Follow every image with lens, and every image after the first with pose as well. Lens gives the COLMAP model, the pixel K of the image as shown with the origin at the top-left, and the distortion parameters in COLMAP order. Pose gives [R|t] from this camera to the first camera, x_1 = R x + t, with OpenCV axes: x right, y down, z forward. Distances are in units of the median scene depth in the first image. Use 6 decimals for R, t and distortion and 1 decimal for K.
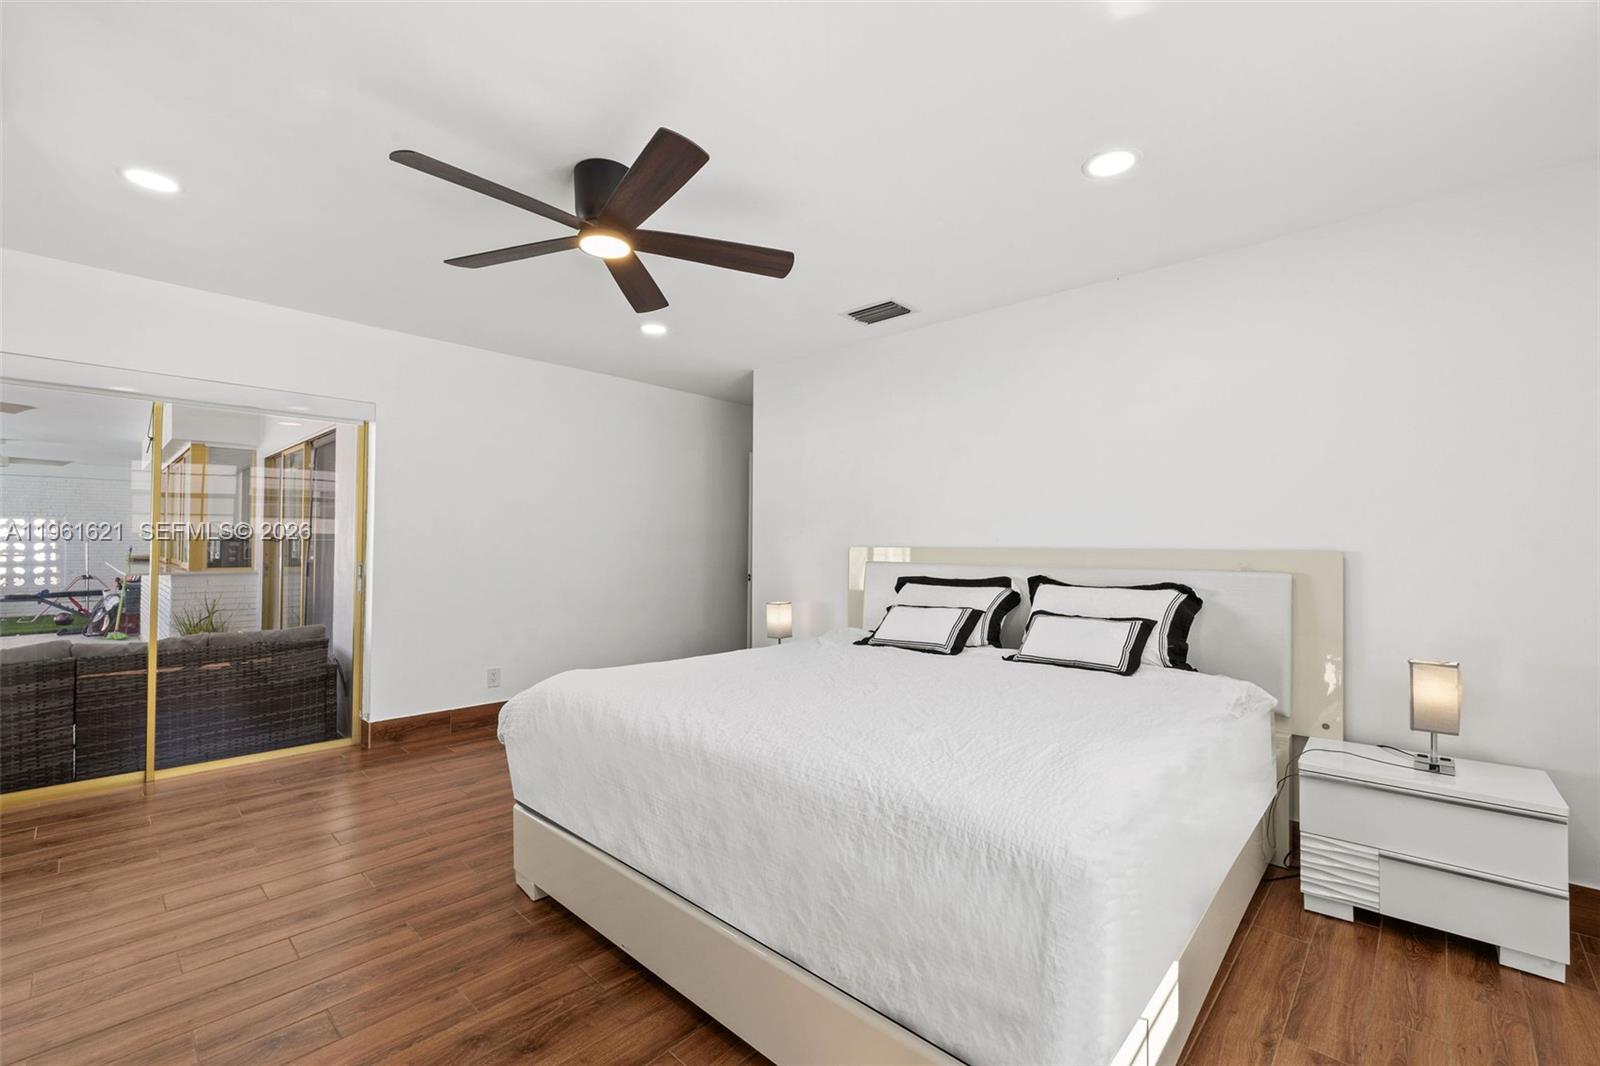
lens RADIAL K [[667.6, 0, 805.6], [0, 667.6, 527.0], [0, 0, 1]] dist [-0.001542, -0.000397]
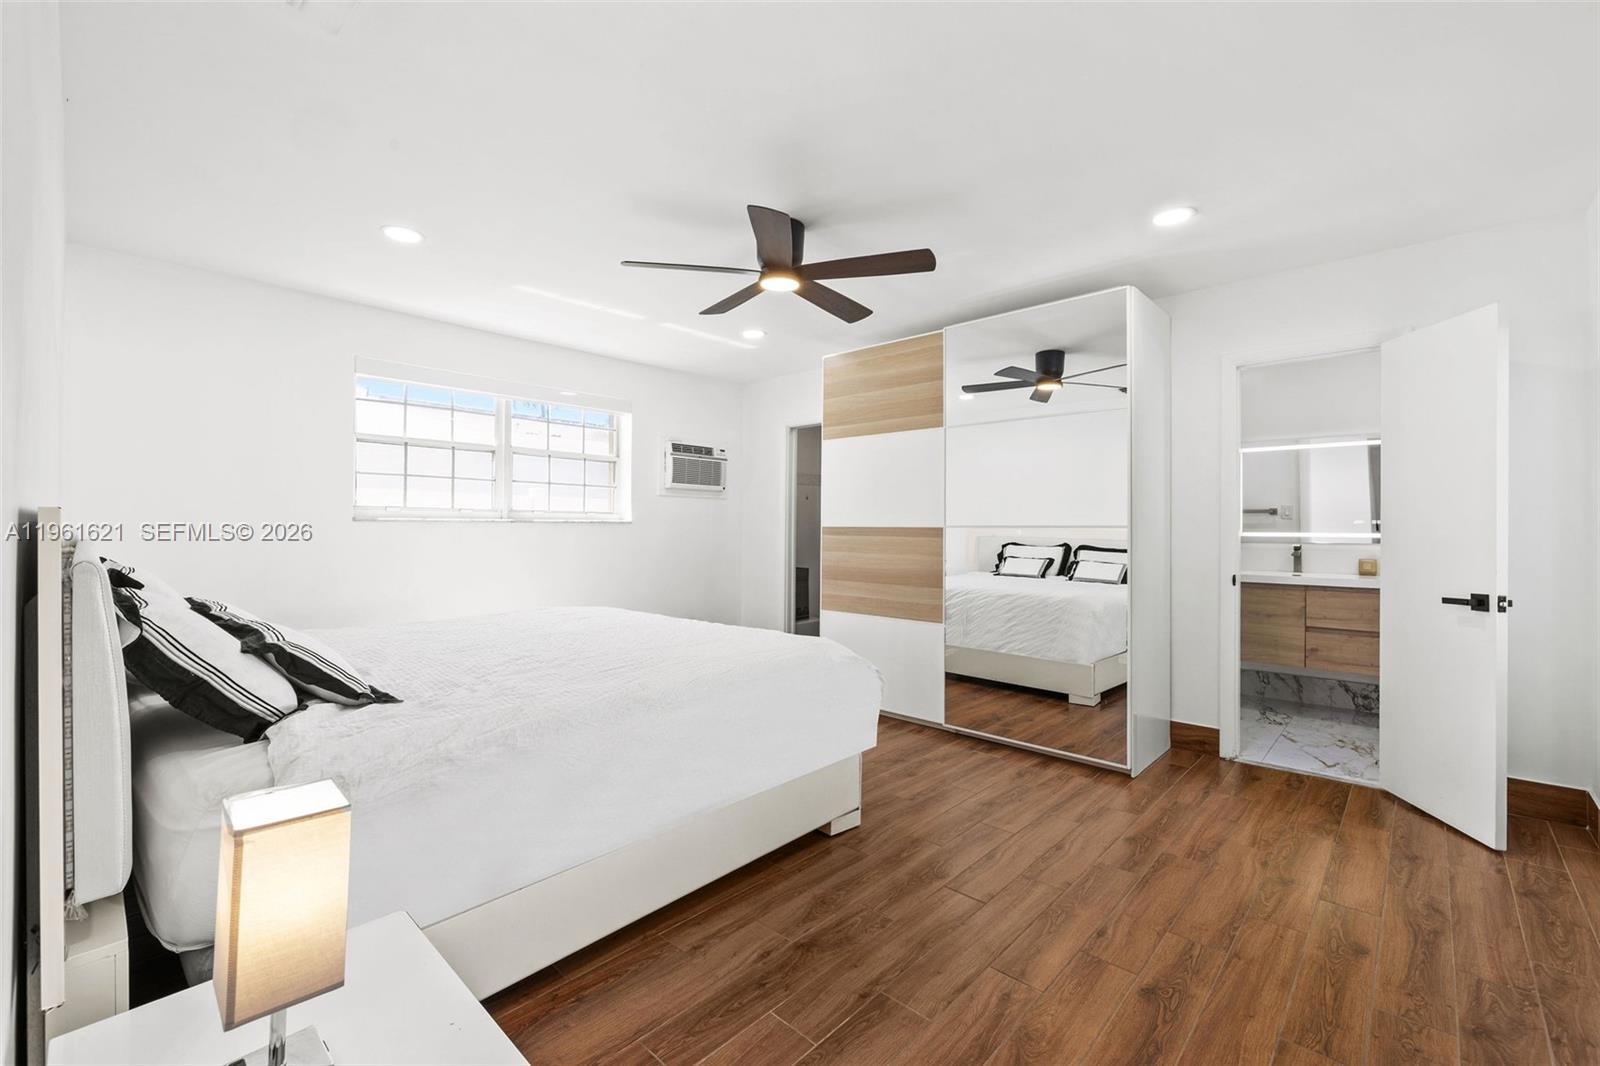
lens RADIAL K [[667.6, 0, 805.6], [0, 667.6, 527.0], [0, 0, 1]] dist [-0.001542, -0.000397]
pose [[-0.999934, -0.011349, -0.001795, -0.298889], [-0.011304, 0.999658, -0.023603, 0.050307], [0.002063, -0.023581, -0.999720, 1.934180]]
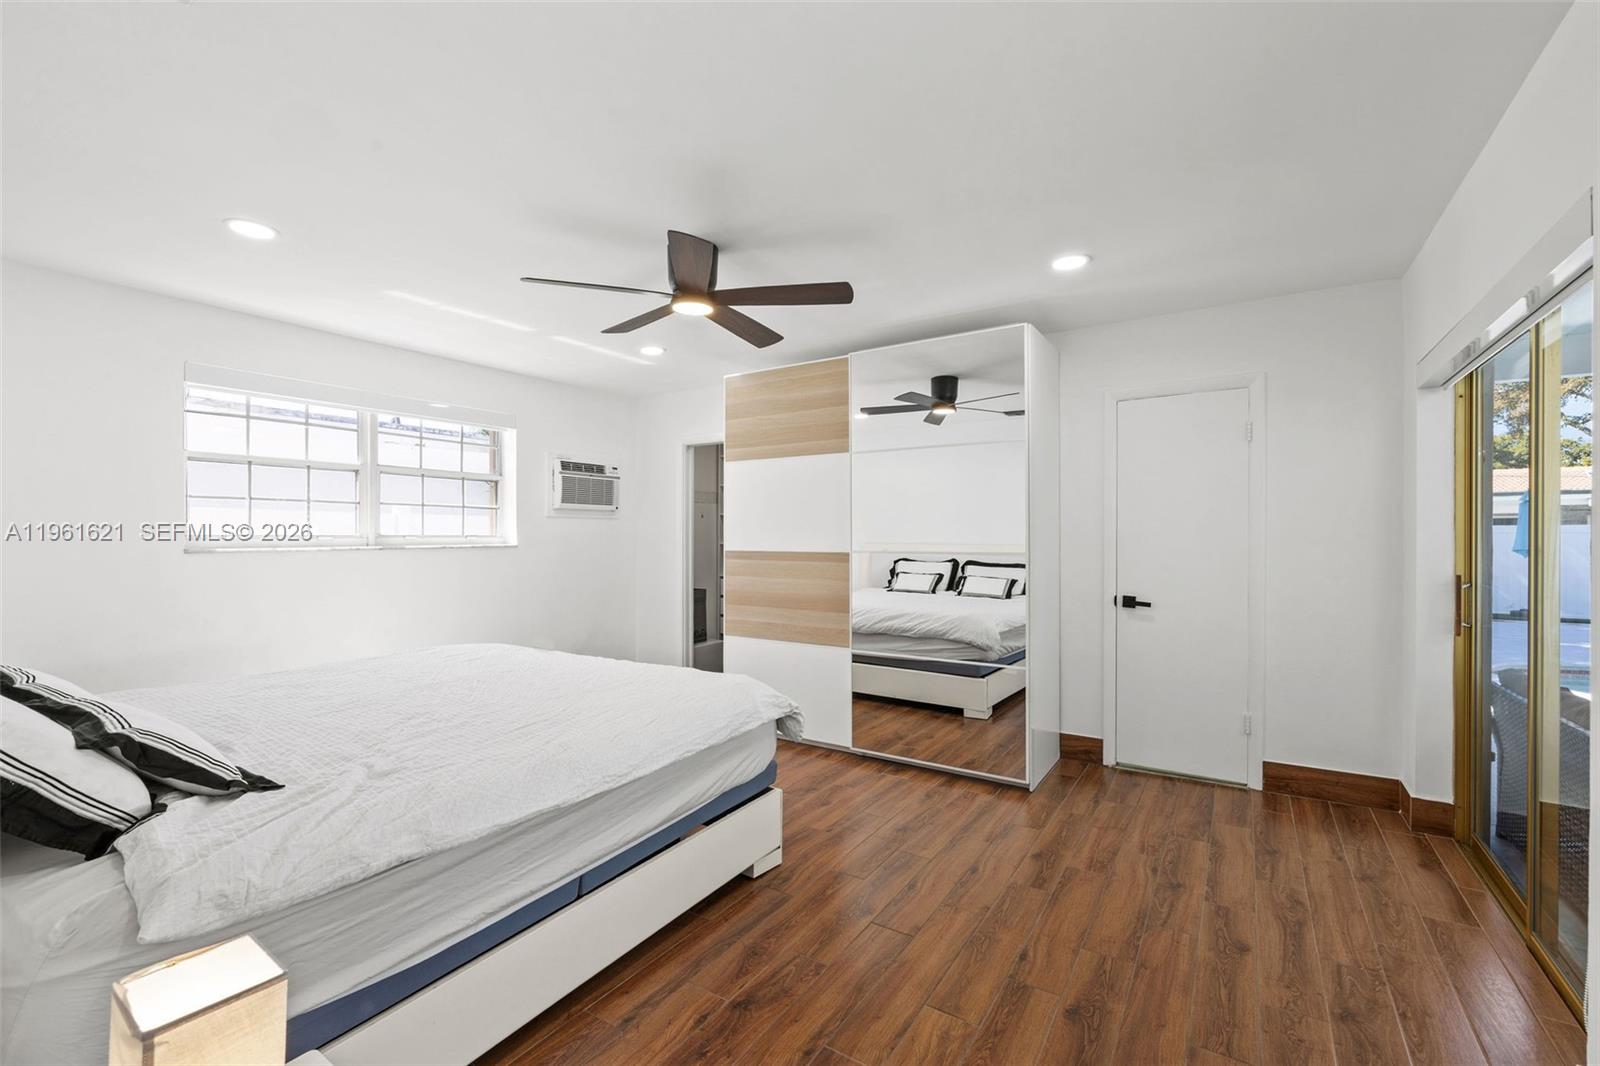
lens RADIAL K [[673.4, 0, 799.2], [0, 673.4, 542.6], [0, 0, 1]] dist [-0.001813, -0.000503]
pose [[-0.986214, -0.003381, -0.165441, -0.245220], [-0.001054, 0.999899, -0.014152, 0.010143], [0.165472, -0.013782, -0.986118, 1.916927]]
